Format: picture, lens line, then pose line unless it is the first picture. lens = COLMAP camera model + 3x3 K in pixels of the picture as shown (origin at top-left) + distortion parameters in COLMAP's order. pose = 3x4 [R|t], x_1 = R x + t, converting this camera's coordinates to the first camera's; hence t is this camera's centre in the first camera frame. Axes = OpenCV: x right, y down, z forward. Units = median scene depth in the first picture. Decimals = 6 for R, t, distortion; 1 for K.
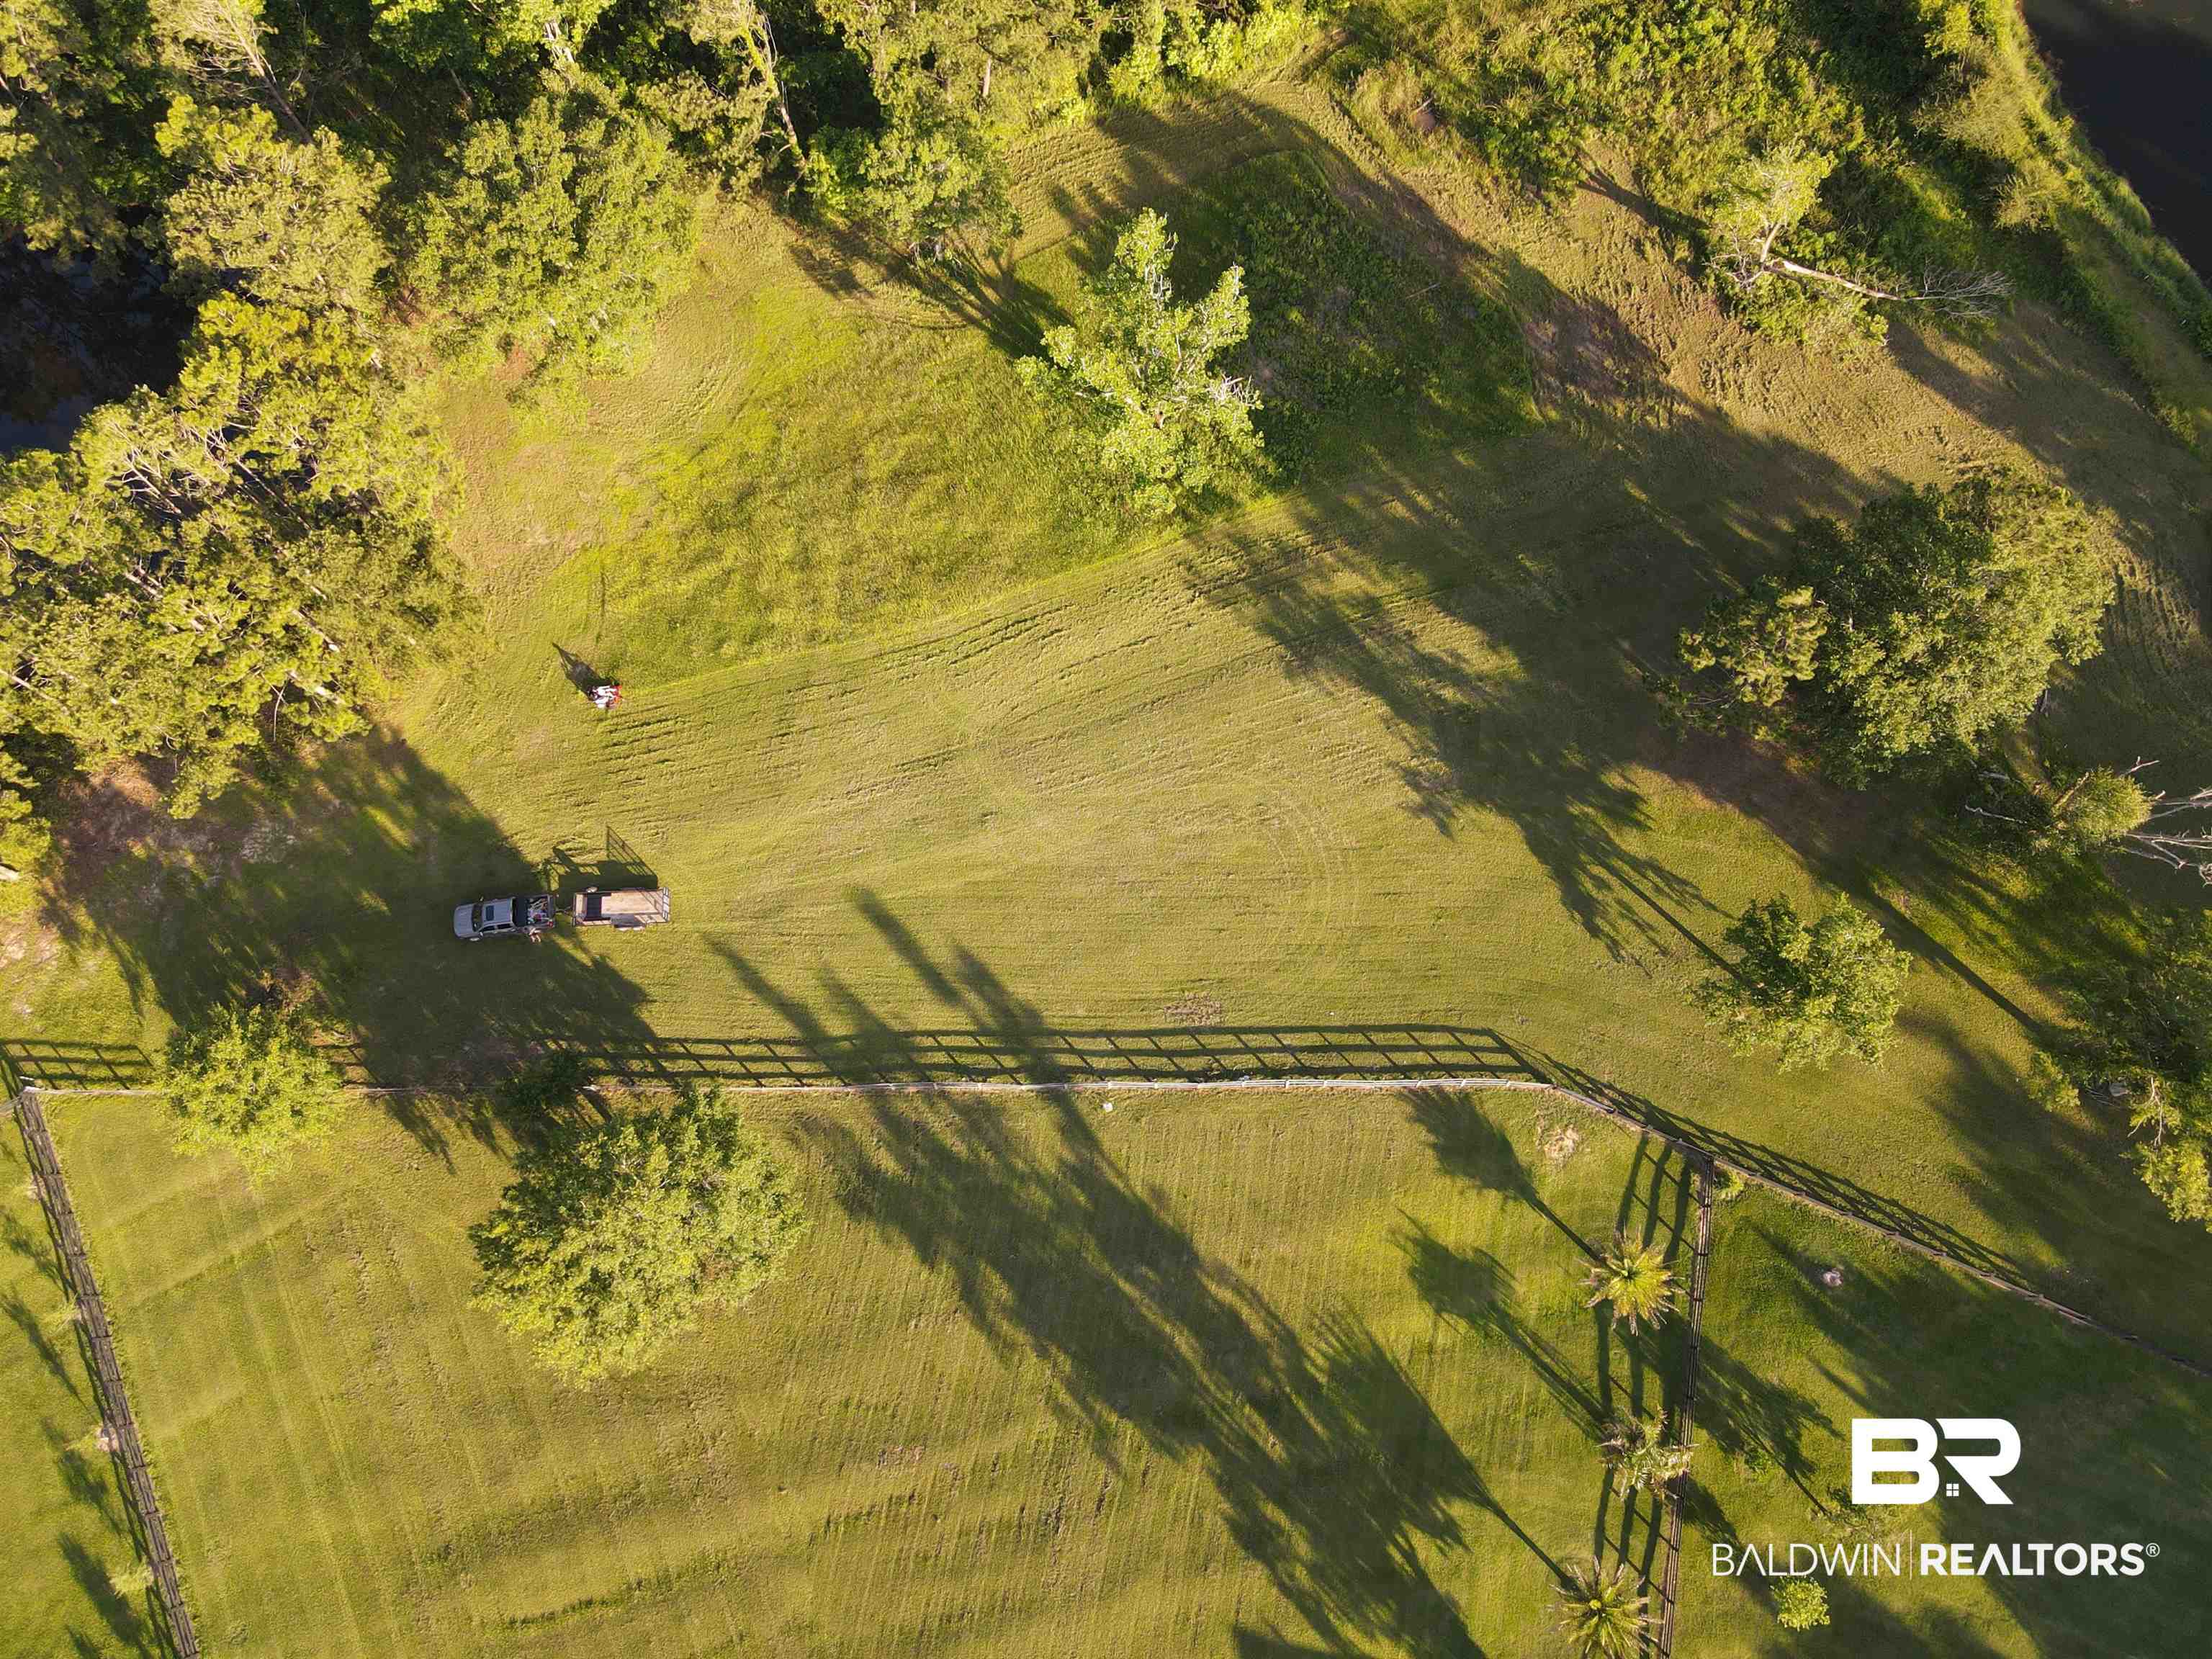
lens RADIAL K [[1620.2, 0, 1095.8], [0, 1620.2, 844.4], [0, 0, 1]] dist [0.004640, 0.017848]
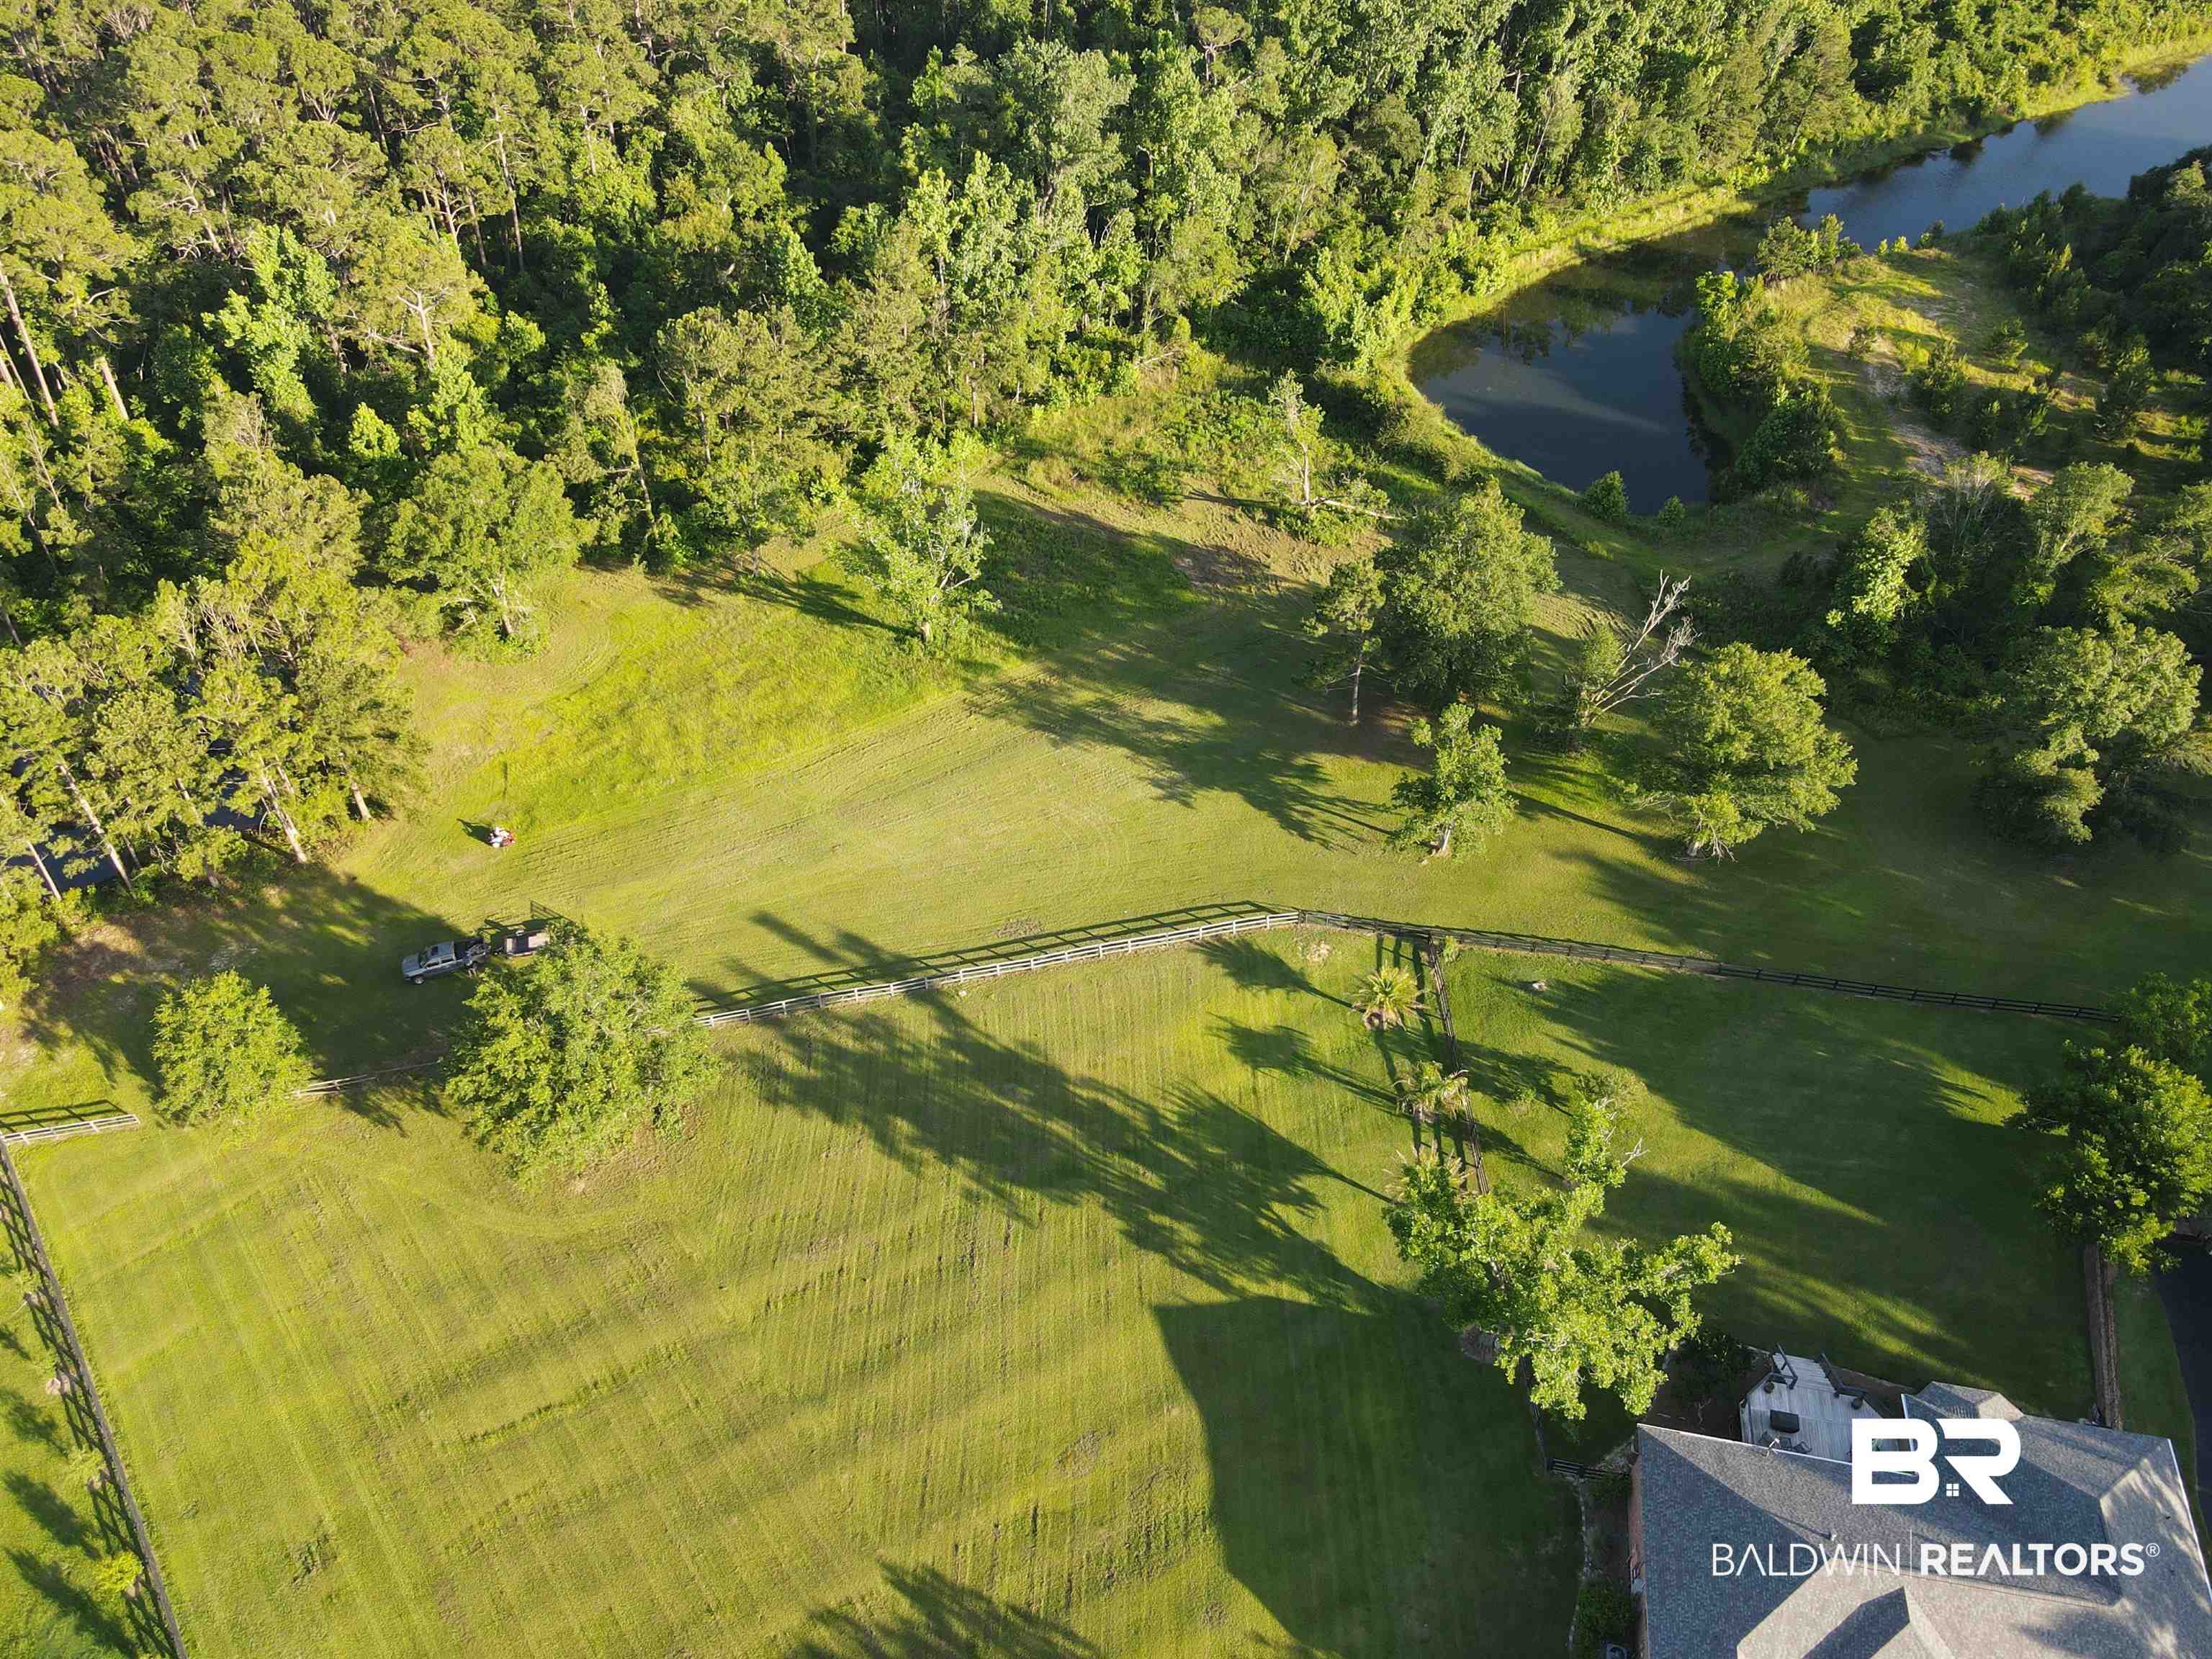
lens RADIAL K [[1620.2, 0, 1106.9], [0, 1620.2, 820.2], [0, 0, 1]] dist [0.004640, 0.017848]
pose [[0.976596, -0.133869, 0.168344, -0.075553], [0.202478, 0.836223, -0.509642, 0.697115], [-0.072548, 0.531800, 0.843757, -0.115156]]
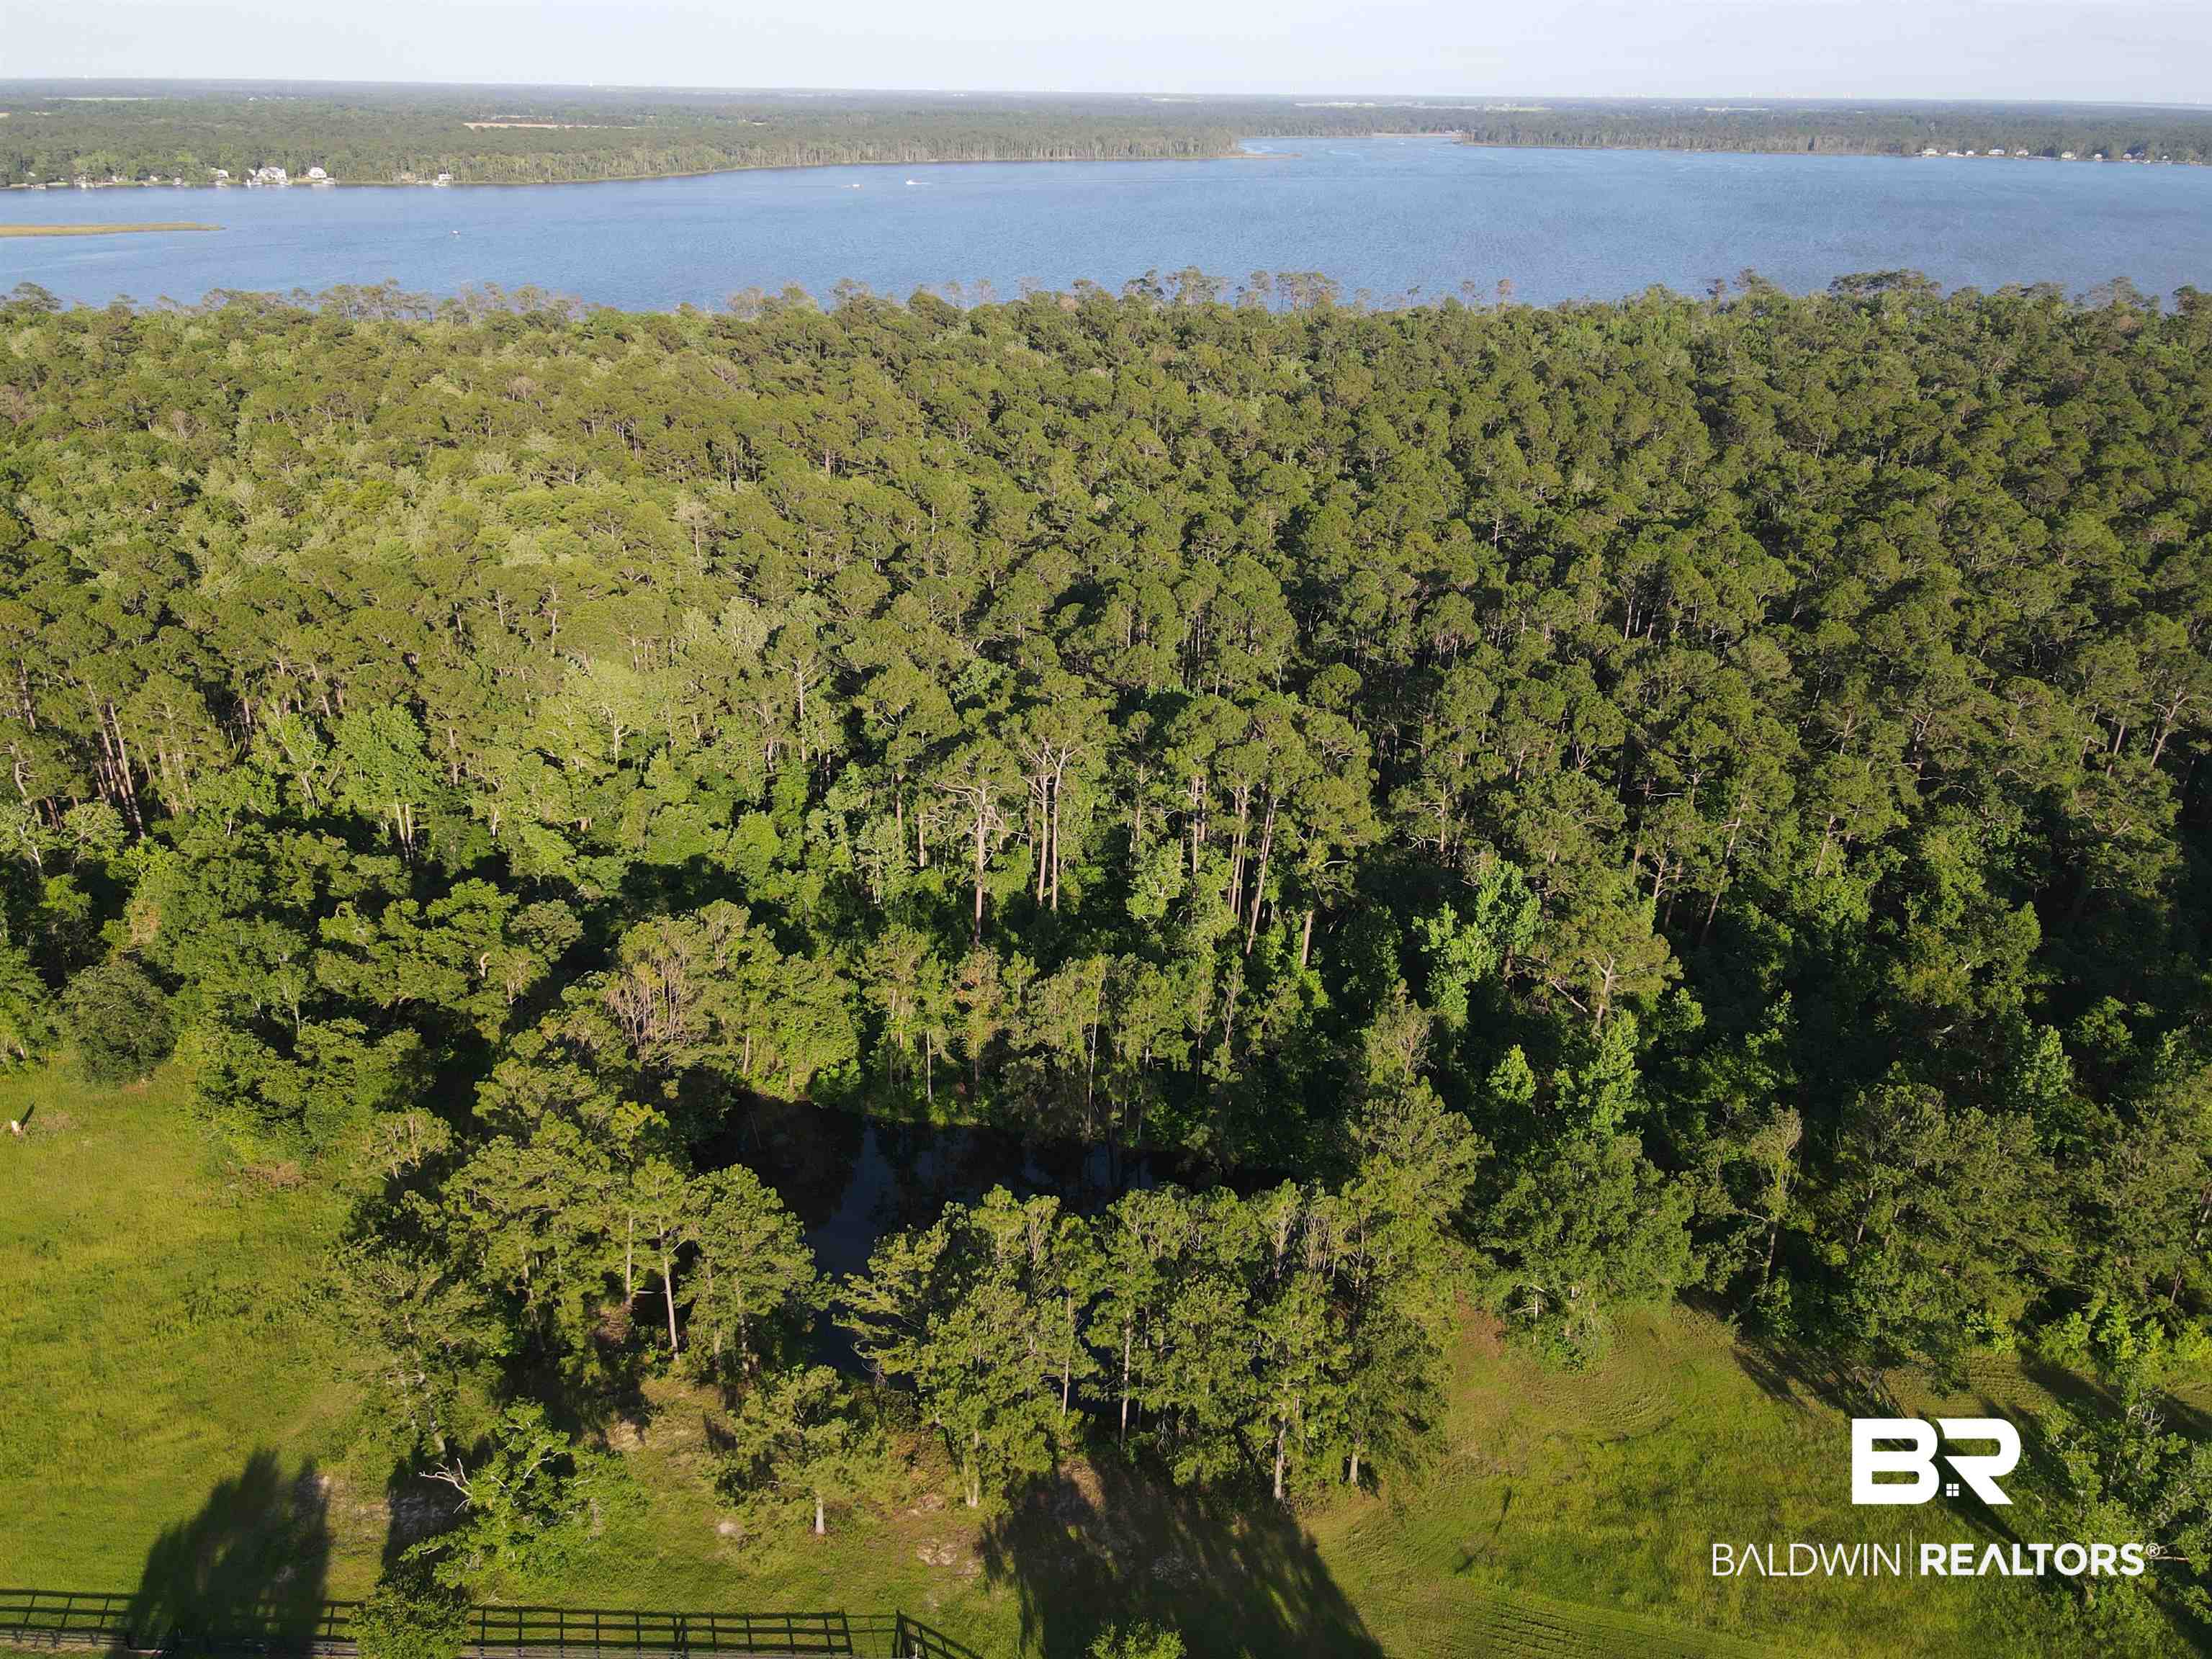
lens RADIAL K [[1620.2, 0, 1100.7], [0, 1620.2, 822.3], [0, 0, 1]] dist [0.004640, 0.017848]
pose [[0.883540, 0.217472, -0.414804, -0.219373], [-0.458980, 0.578368, -0.674410, 0.506592], [0.093244, 0.786255, 0.610827, -0.092579]]
